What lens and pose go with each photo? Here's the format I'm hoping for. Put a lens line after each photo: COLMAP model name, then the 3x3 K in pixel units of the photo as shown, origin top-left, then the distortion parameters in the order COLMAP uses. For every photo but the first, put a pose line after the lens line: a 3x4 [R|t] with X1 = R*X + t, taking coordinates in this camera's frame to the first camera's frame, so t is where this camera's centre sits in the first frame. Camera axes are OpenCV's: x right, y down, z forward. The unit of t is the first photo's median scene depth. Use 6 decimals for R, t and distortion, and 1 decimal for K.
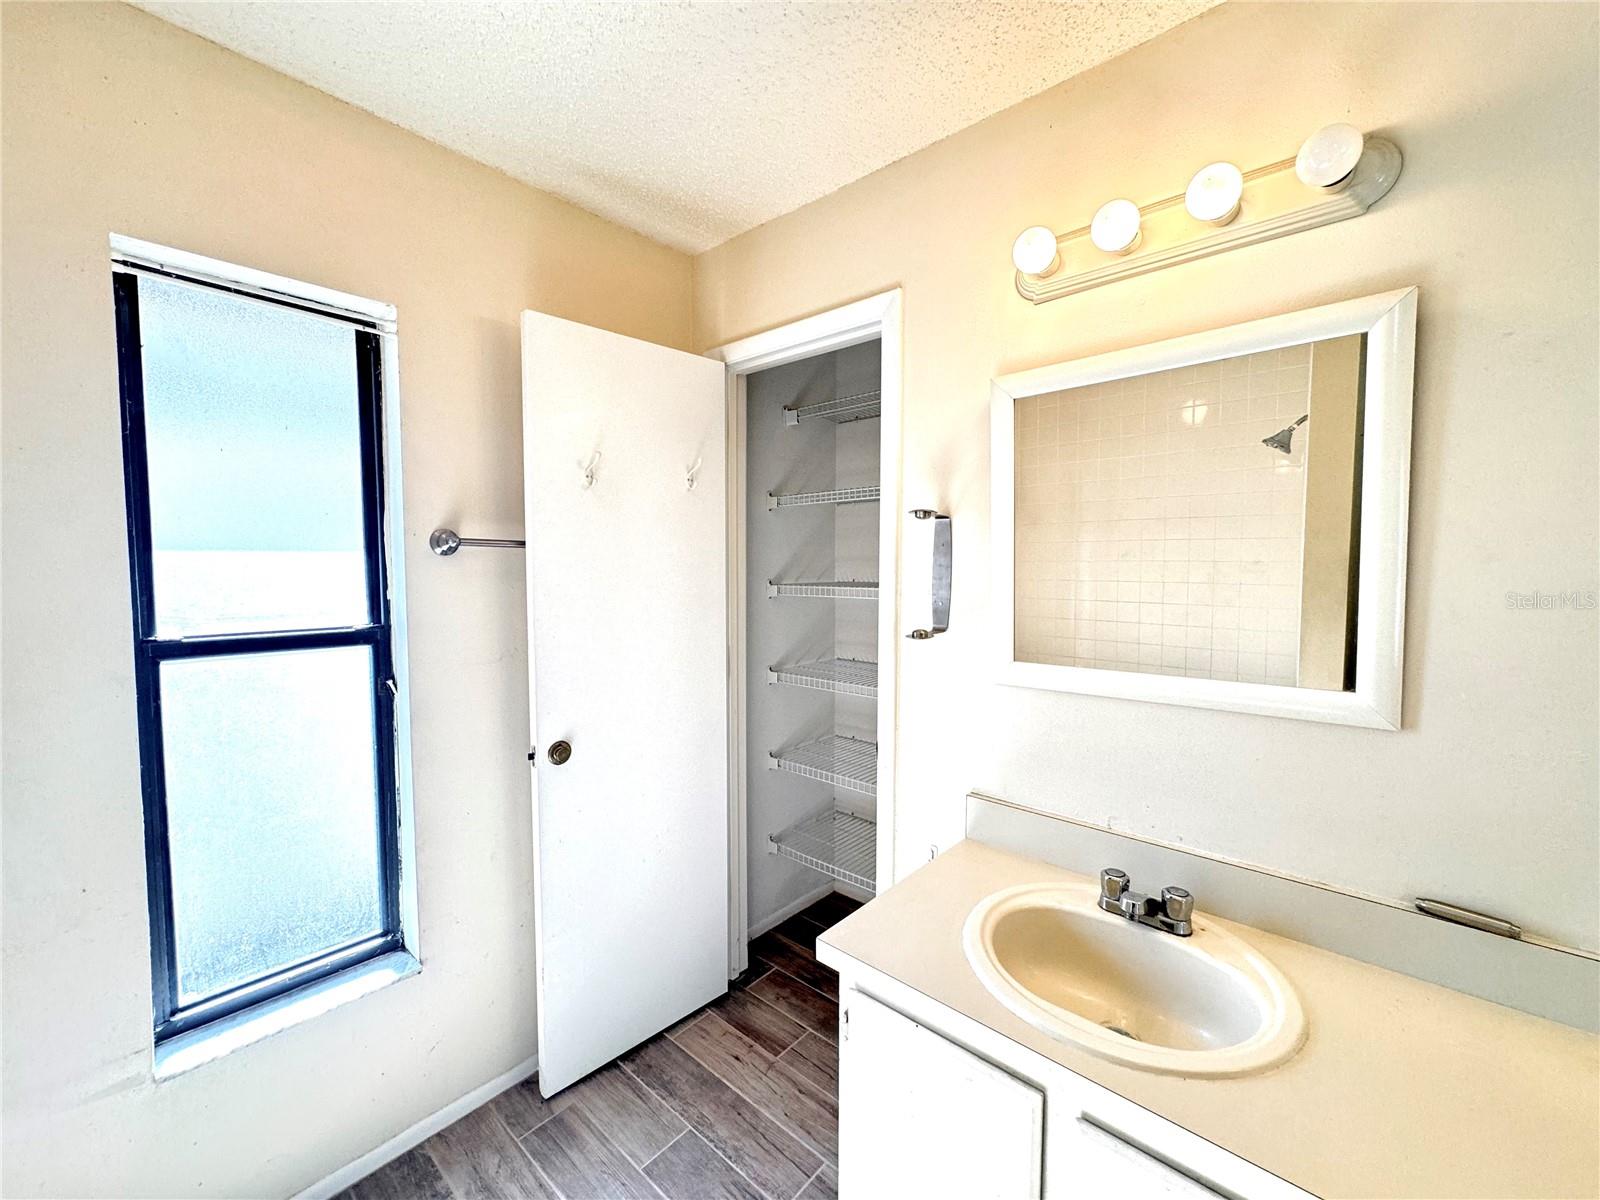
lens RADIAL K [[640.4, 0, 798.0], [0, 640.4, 601.7], [0, 0, 1]] dist [-0.000618, 0.000243]
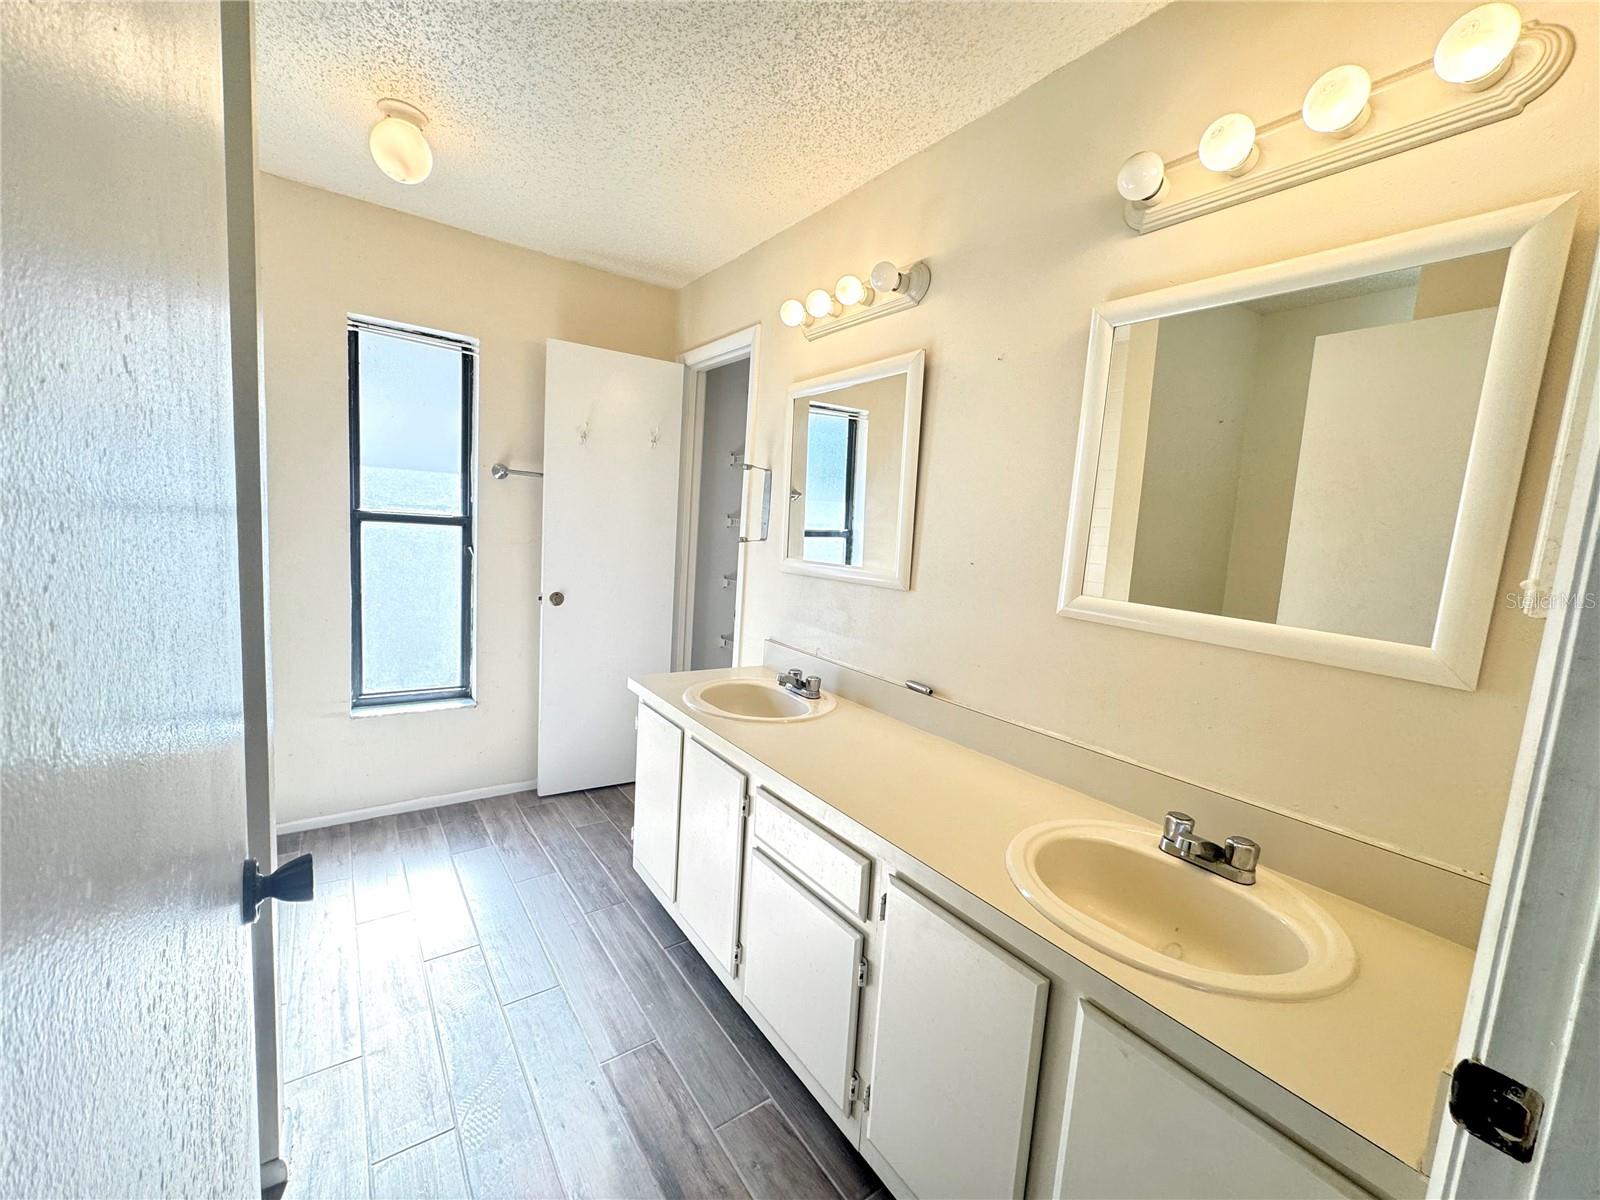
lens RADIAL K [[639.1, 0, 799.0], [0, 639.1, 601.7], [0, 0, 1]] dist [-0.001372, 0.000091]
pose [[0.973710, 0.090677, -0.208963, 0.655702], [-0.079899, 0.995027, 0.059474, 0.095559], [0.213317, -0.041215, 0.976113, -0.565200]]
